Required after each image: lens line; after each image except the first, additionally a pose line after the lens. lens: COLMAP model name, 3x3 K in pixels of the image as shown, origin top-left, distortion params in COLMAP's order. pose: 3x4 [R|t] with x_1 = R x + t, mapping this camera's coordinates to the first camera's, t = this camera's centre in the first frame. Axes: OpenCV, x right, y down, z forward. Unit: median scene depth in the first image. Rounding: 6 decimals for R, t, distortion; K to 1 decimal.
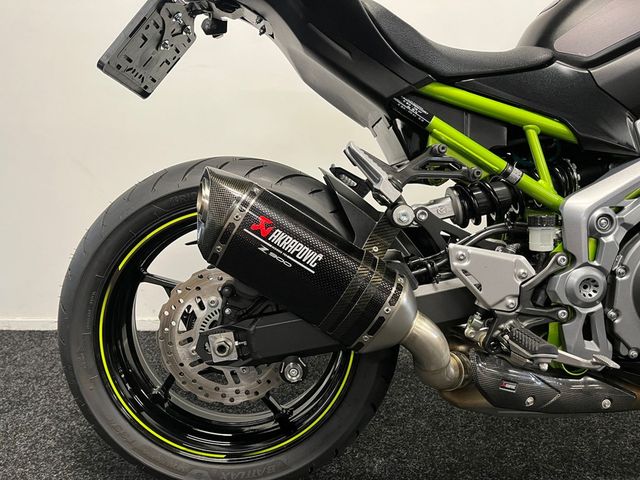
lens RADIAL K [[481.9, 0, 319.5], [0, 481.9, 239.3], [0, 0, 1]] dist [0.045623, -0.019399]
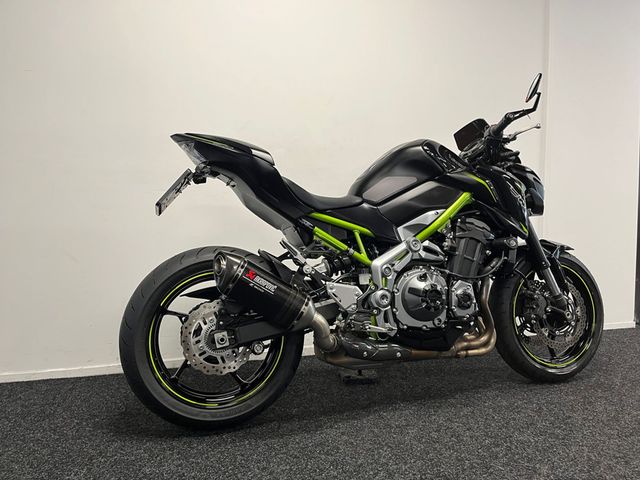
lens RADIAL K [[481.9, 0, 323.3], [0, 481.9, 237.8], [0, 0, 1]] dist [0.045623, -0.019399]
pose [[0.955507, -0.014963, 0.294590, -0.388753], [0.068128, 0.982904, -0.171049, 0.182197], [-0.286995, 0.183508, 0.940191, -1.105021]]
